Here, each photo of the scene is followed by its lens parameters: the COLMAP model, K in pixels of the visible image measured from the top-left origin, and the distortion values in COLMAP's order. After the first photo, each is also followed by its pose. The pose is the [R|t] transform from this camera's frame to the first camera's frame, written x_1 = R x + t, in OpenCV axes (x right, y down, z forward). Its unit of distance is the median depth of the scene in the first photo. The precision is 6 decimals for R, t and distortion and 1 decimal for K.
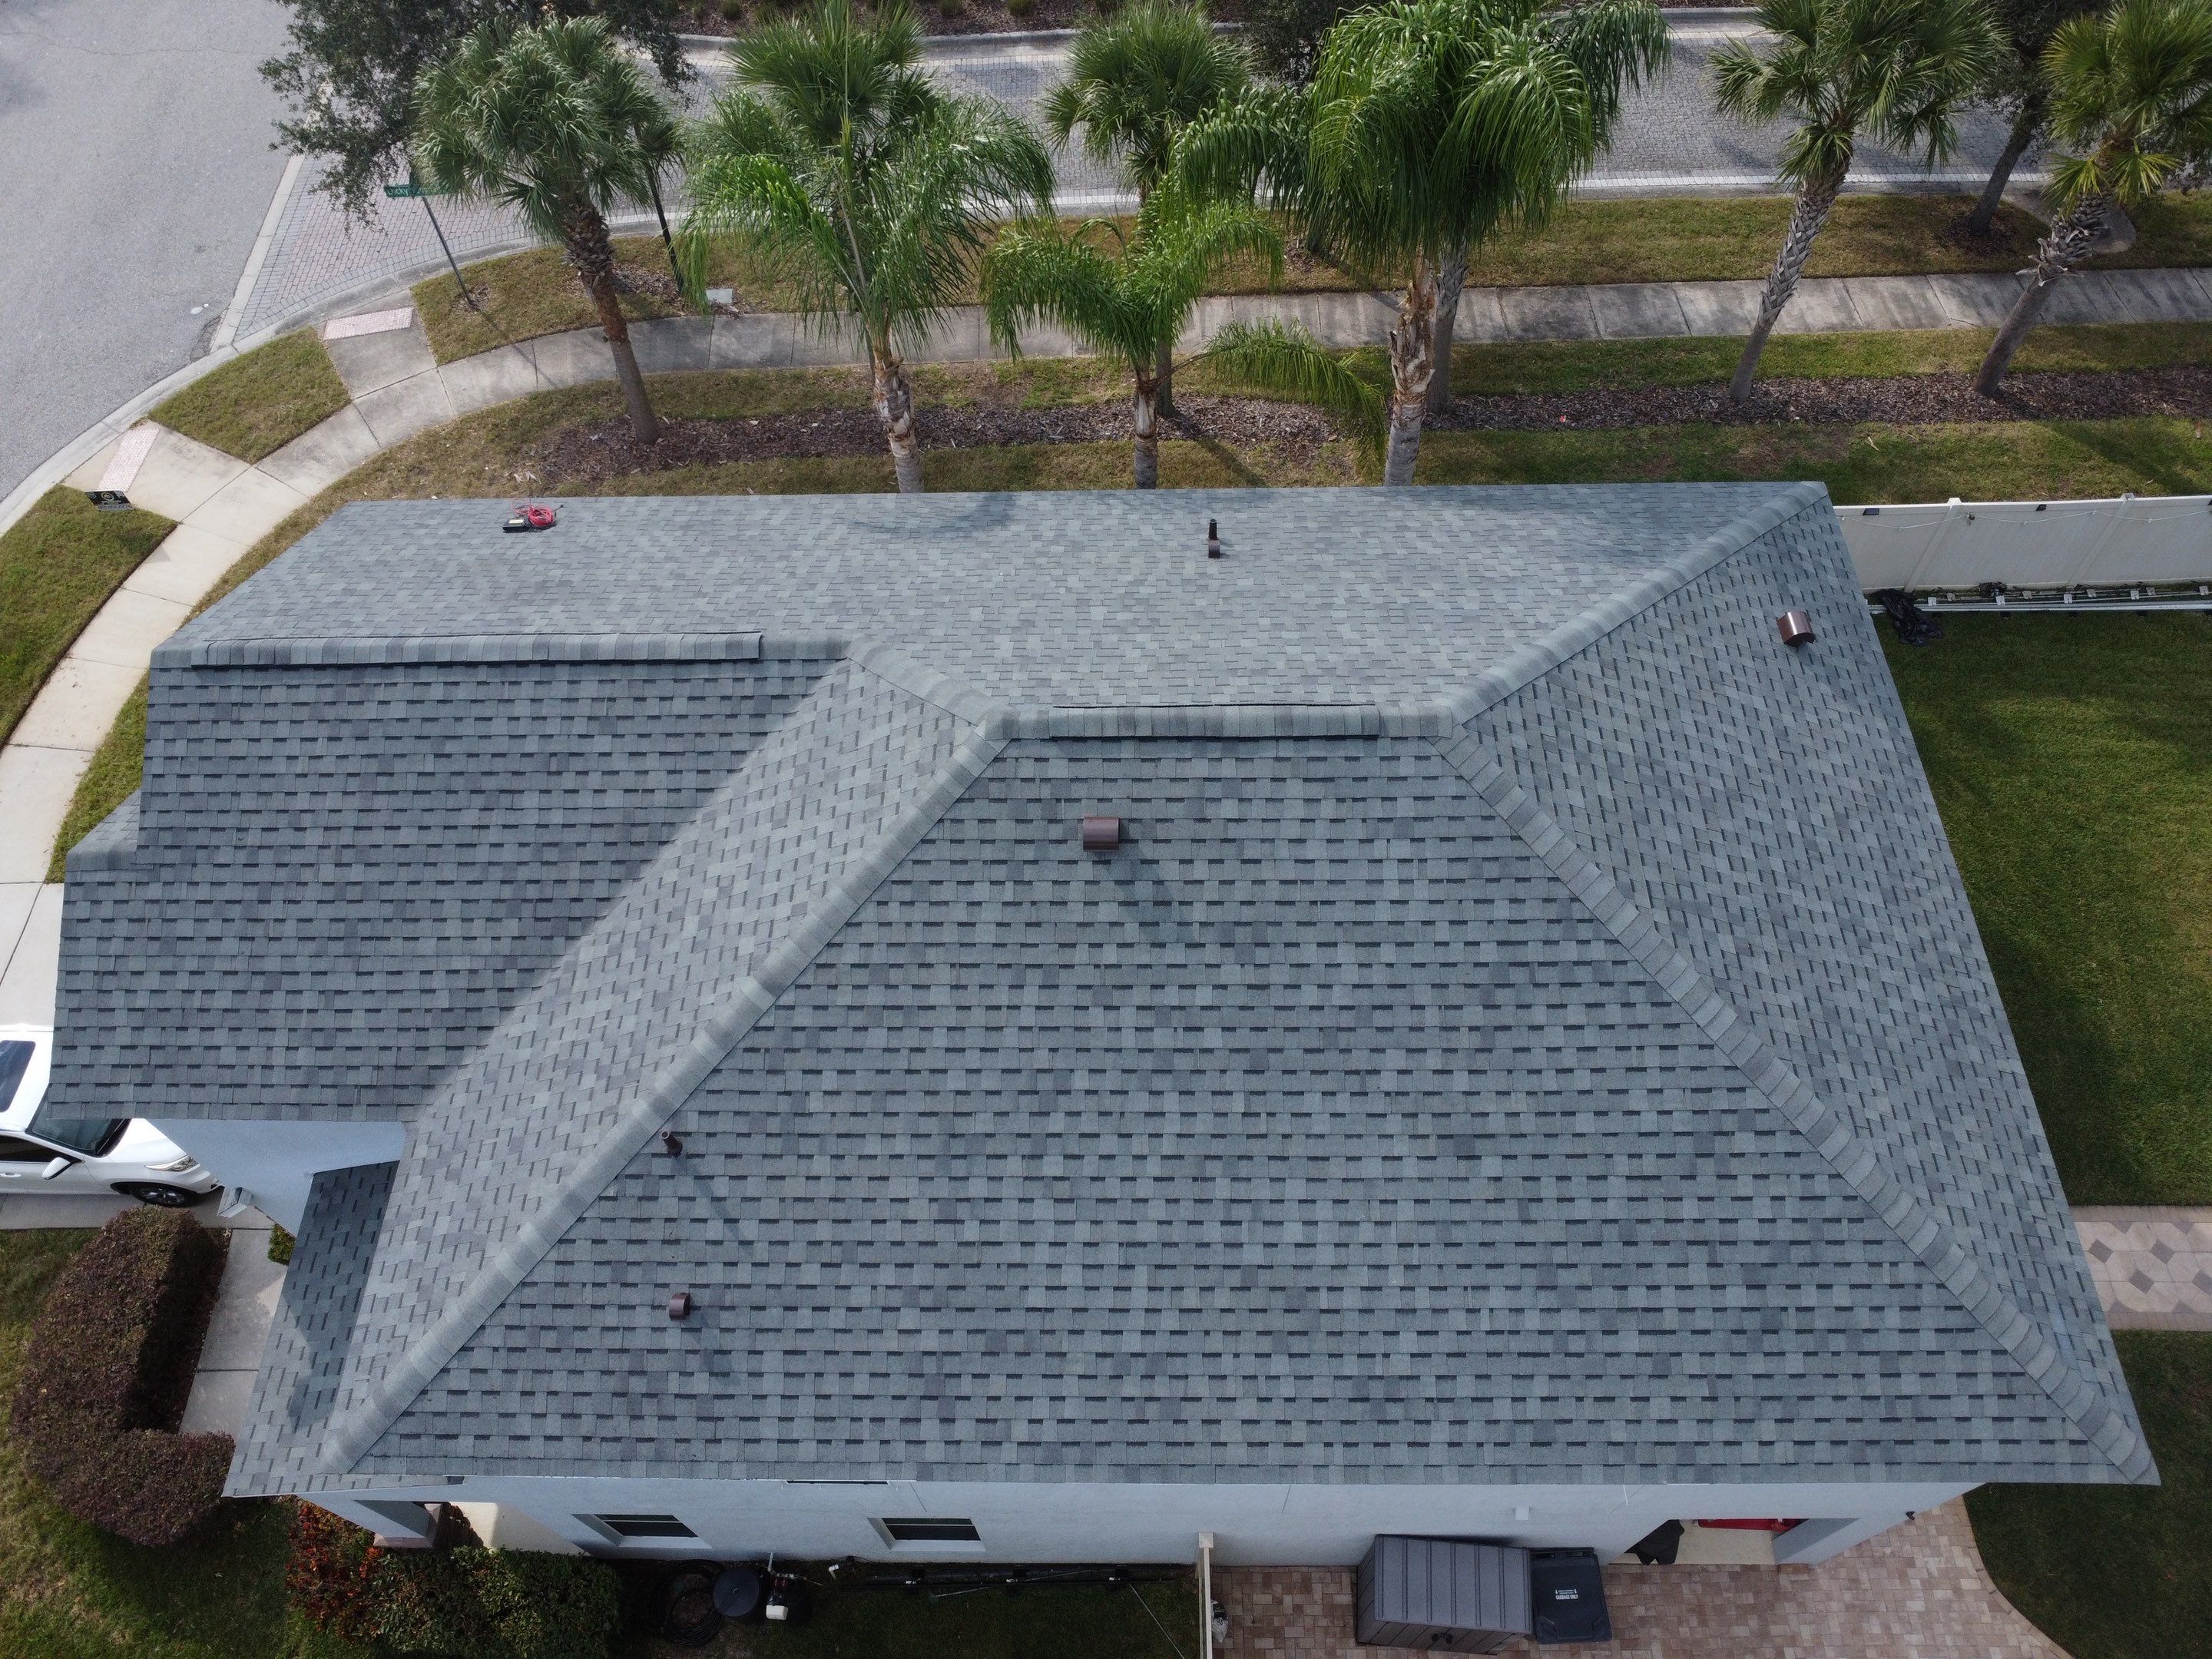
lens RADIAL K [[1601.4, 0, 1094.4], [0, 1601.4, 821.2], [0, 0, 1]] dist [-0.027695, -0.002645]
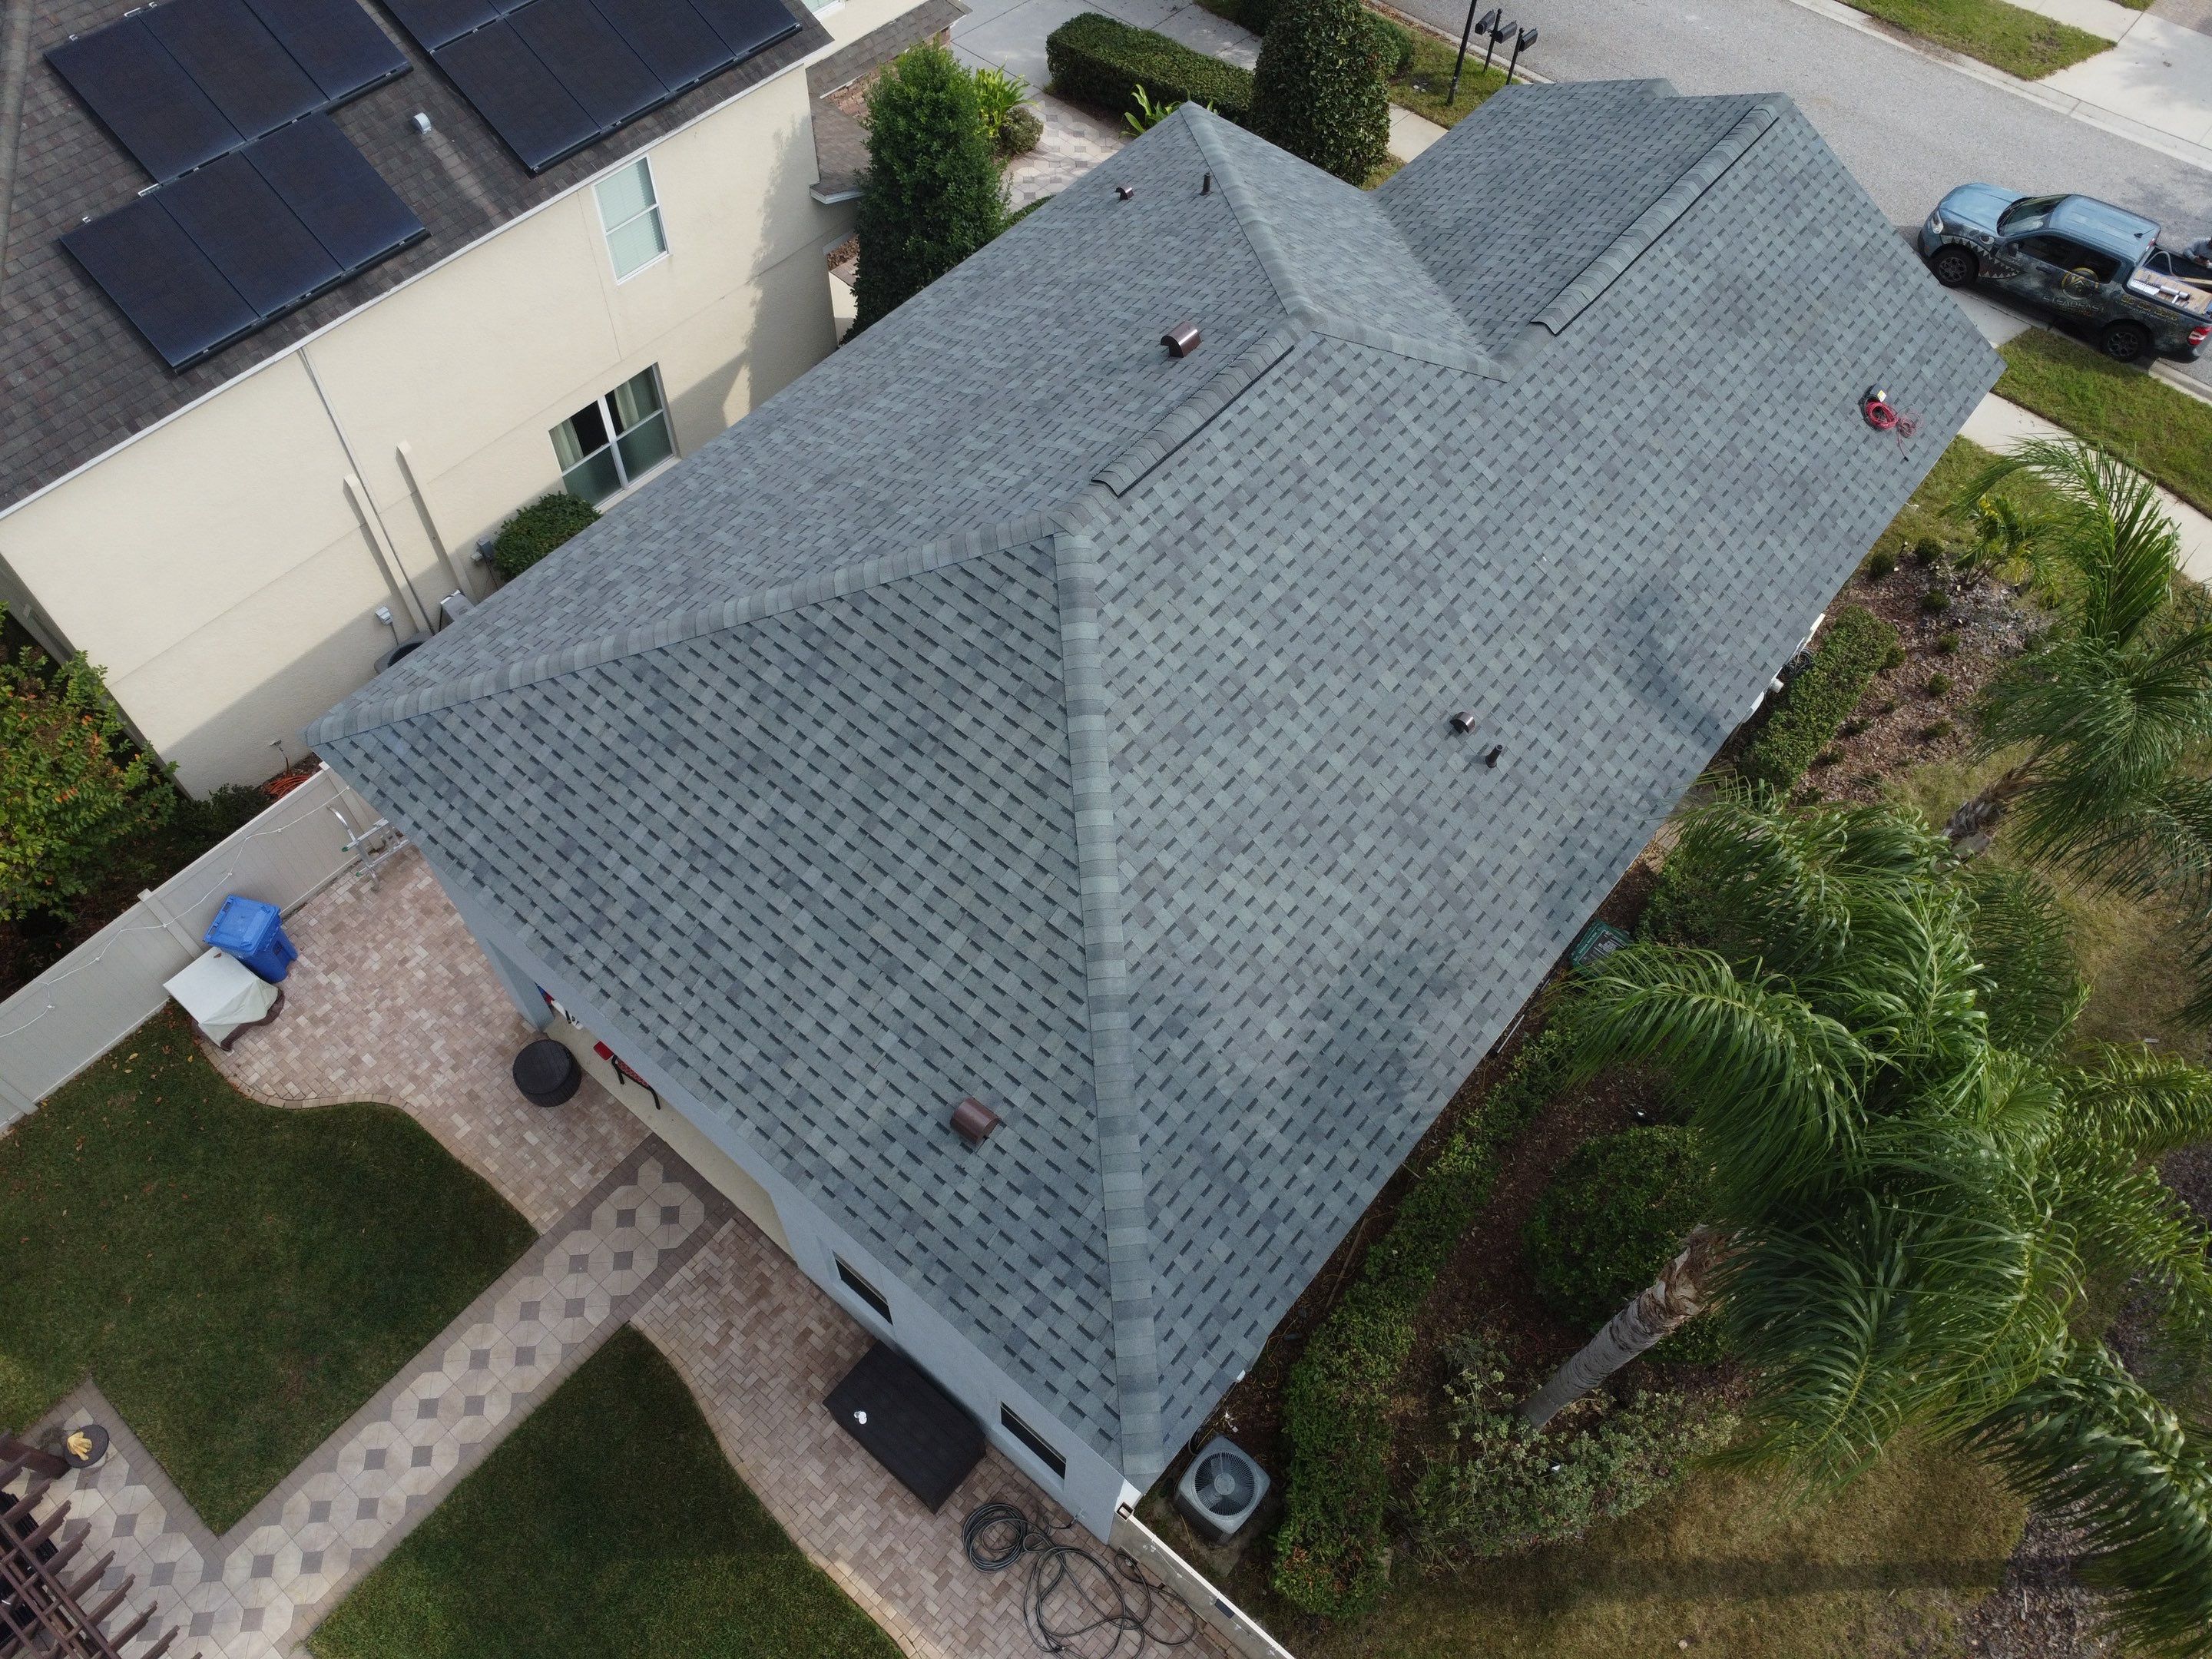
lens RADIAL K [[1601.4, 0, 1093.1], [0, 1601.4, 820.9], [0, 0, 1]] dist [-0.027695, -0.002645]
pose [[-0.633192, 0.653599, -0.414581, 0.738829], [-0.650274, -0.158725, 0.742933, -0.852804], [0.419776, 0.740010, 0.525522, 0.561386]]
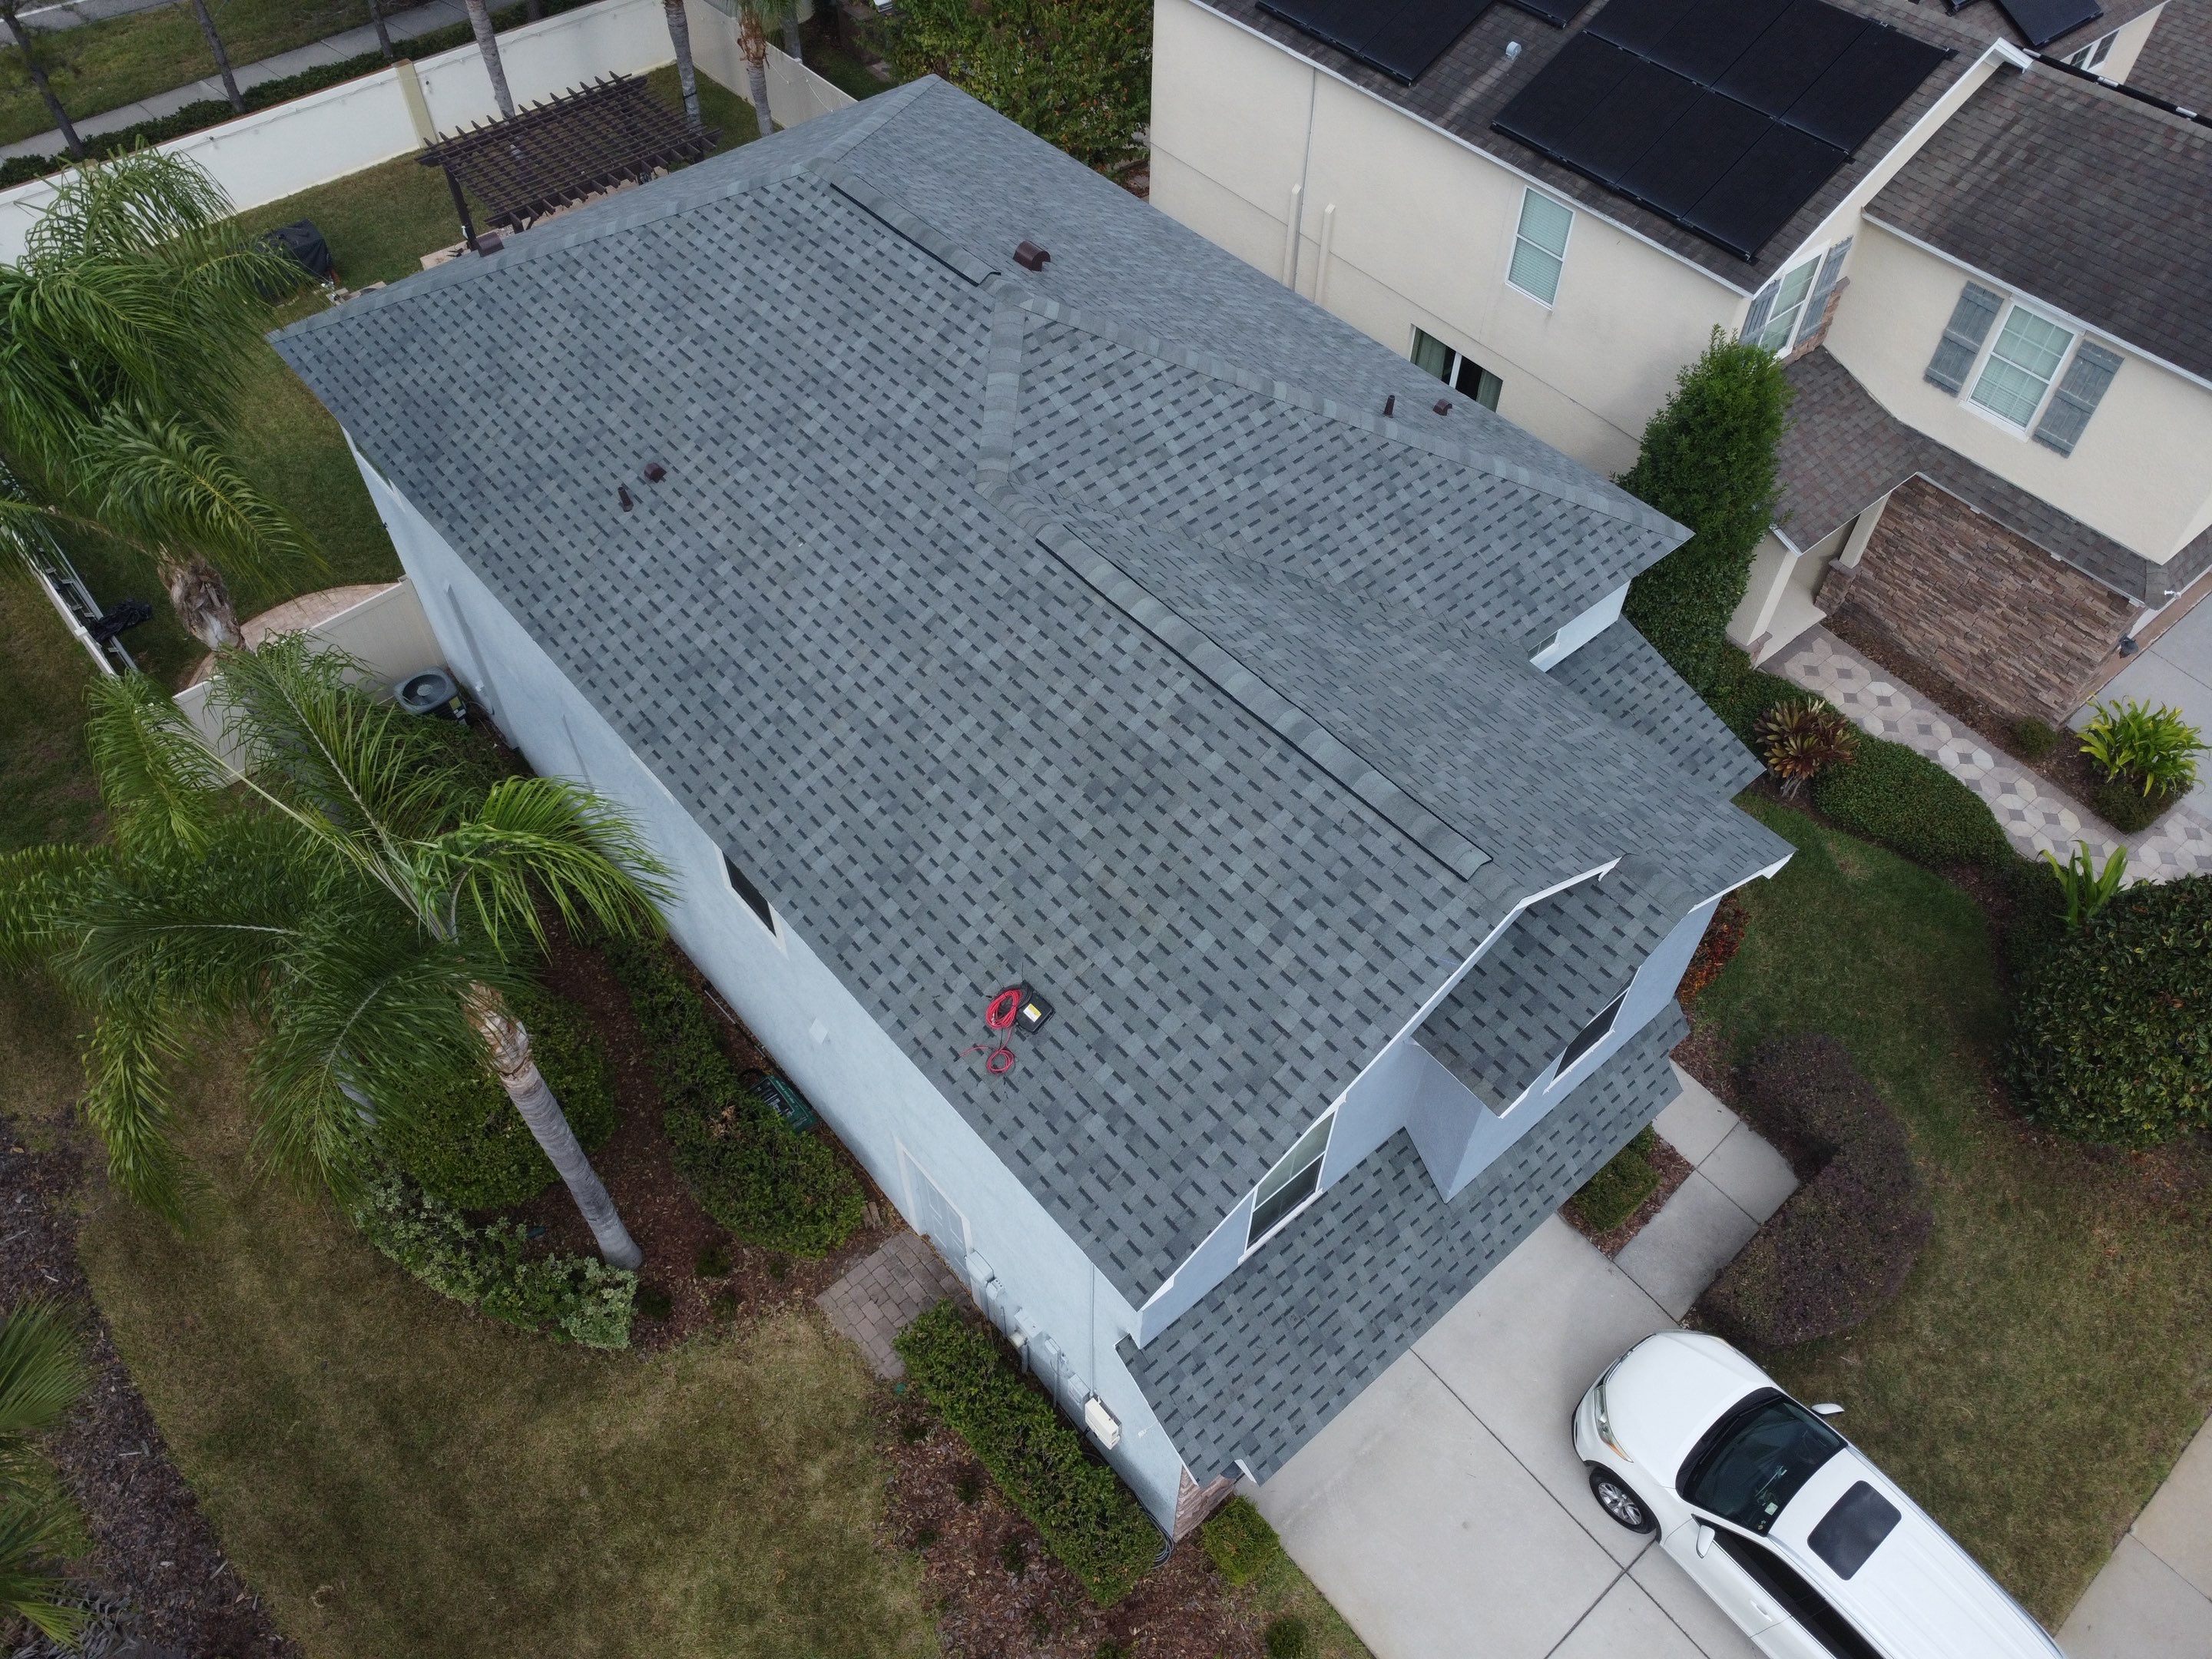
lens RADIAL K [[1601.4, 0, 1096.8], [0, 1601.4, 823.2], [0, 0, 1]] dist [-0.027695, -0.002645]
pose [[-0.657875, -0.566172, 0.496639, -0.901898], [0.633415, -0.059221, 0.771543, -0.952676], [-0.407415, 0.822157, 0.397582, 0.779241]]
